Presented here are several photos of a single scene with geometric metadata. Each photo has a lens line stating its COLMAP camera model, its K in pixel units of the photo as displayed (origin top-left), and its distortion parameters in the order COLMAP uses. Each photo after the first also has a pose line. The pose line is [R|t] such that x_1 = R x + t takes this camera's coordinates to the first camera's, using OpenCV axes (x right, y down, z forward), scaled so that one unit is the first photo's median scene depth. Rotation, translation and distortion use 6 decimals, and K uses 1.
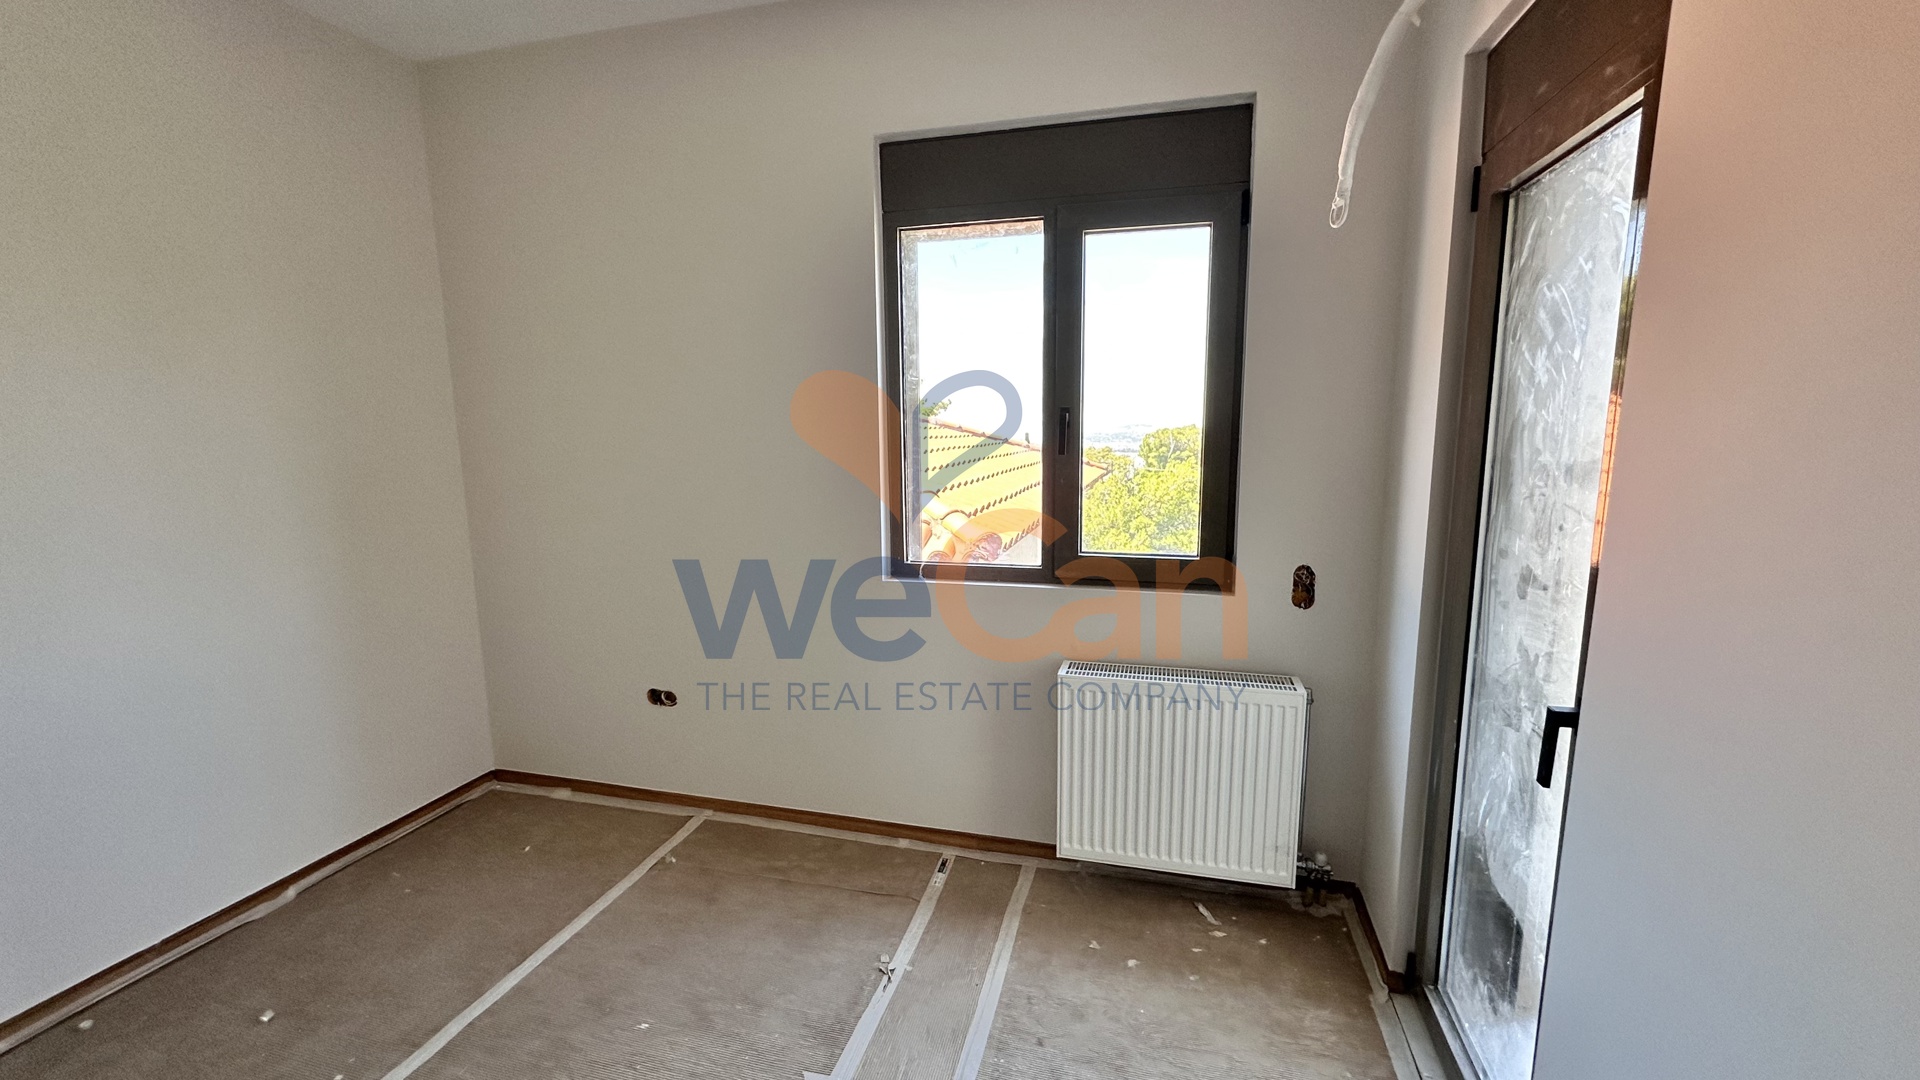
lens RADIAL K [[763.9, 0, 959.0], [0, 763.9, 539.2], [0, 0, 1]] dist [-0.000125, -0.000182]
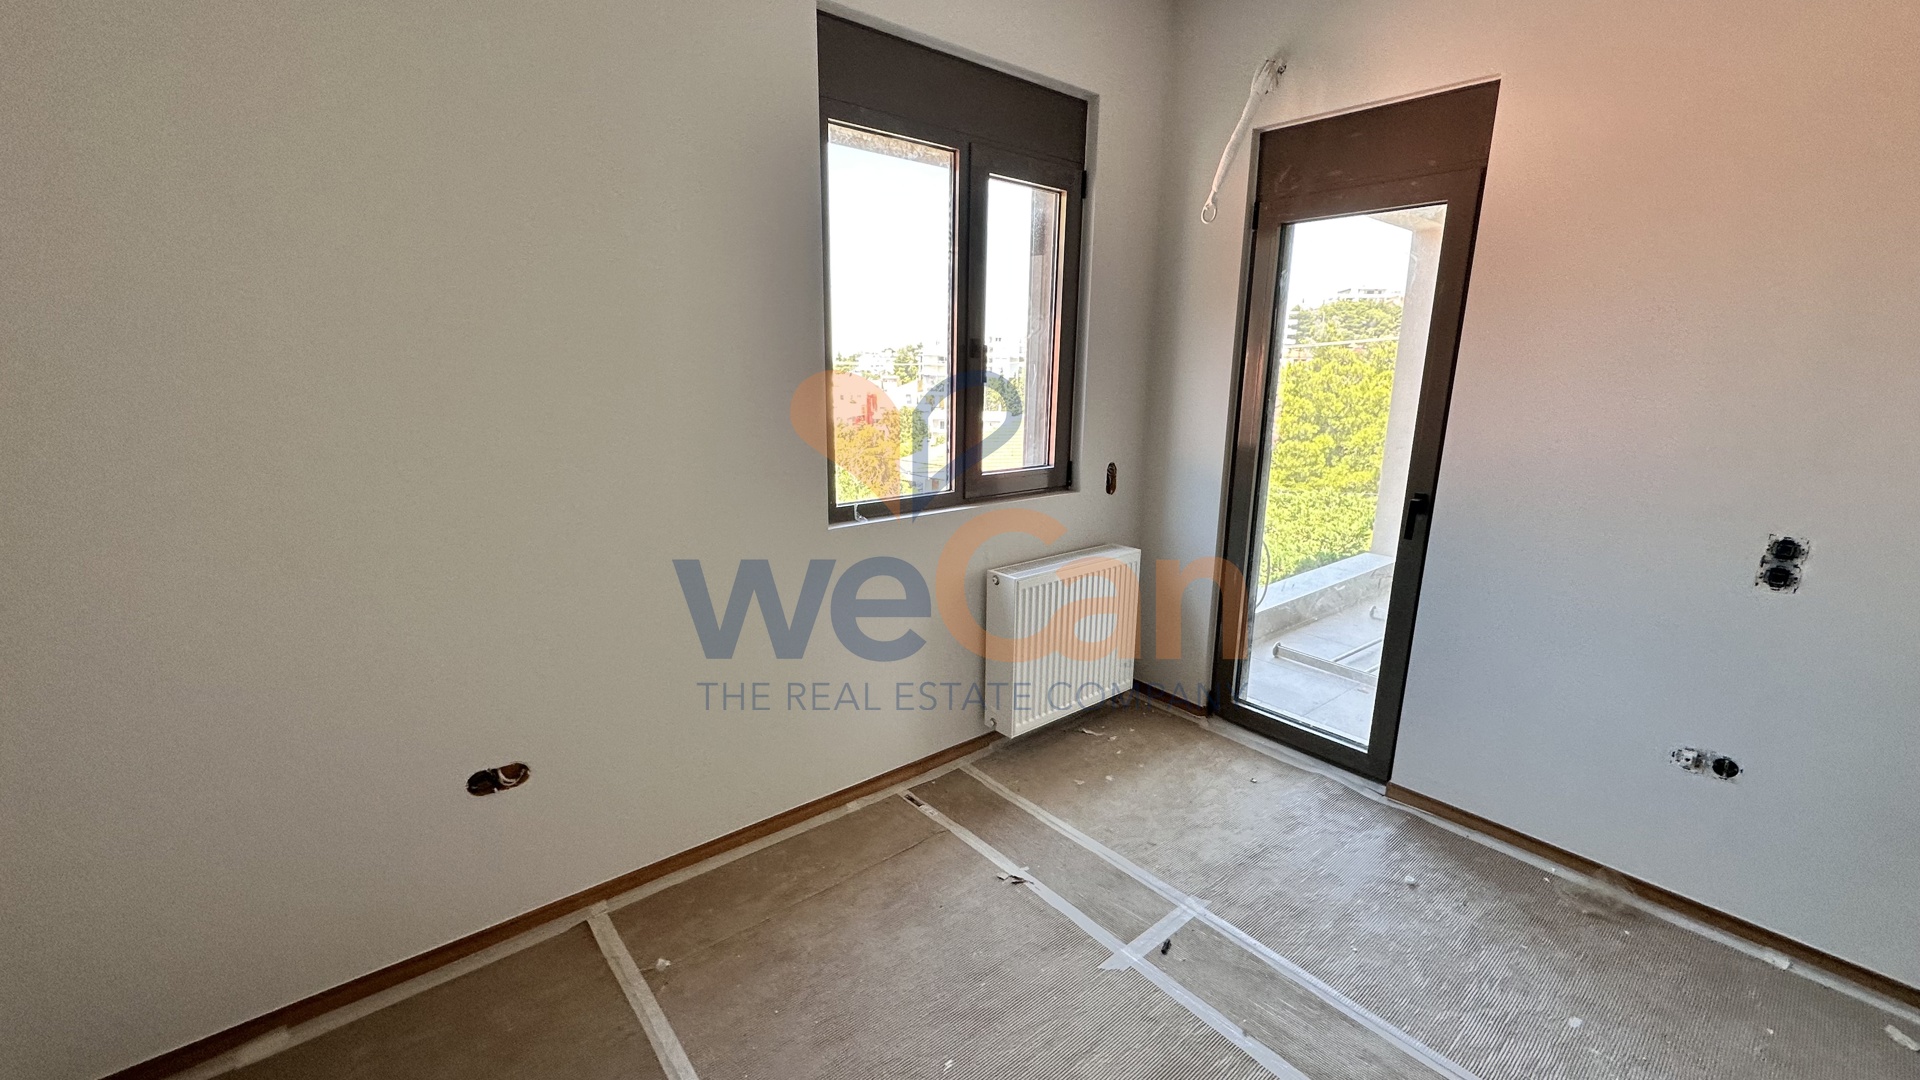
lens RADIAL K [[763.9, 0, 957.6], [0, 763.9, 540.2], [0, 0, 1]] dist [-0.000125, -0.000182]
pose [[0.576602, -0.168426, 0.799477, -0.791113], [0.108389, 0.985641, 0.129472, -0.034825], [-0.809804, 0.012000, 0.586578, 0.392292]]
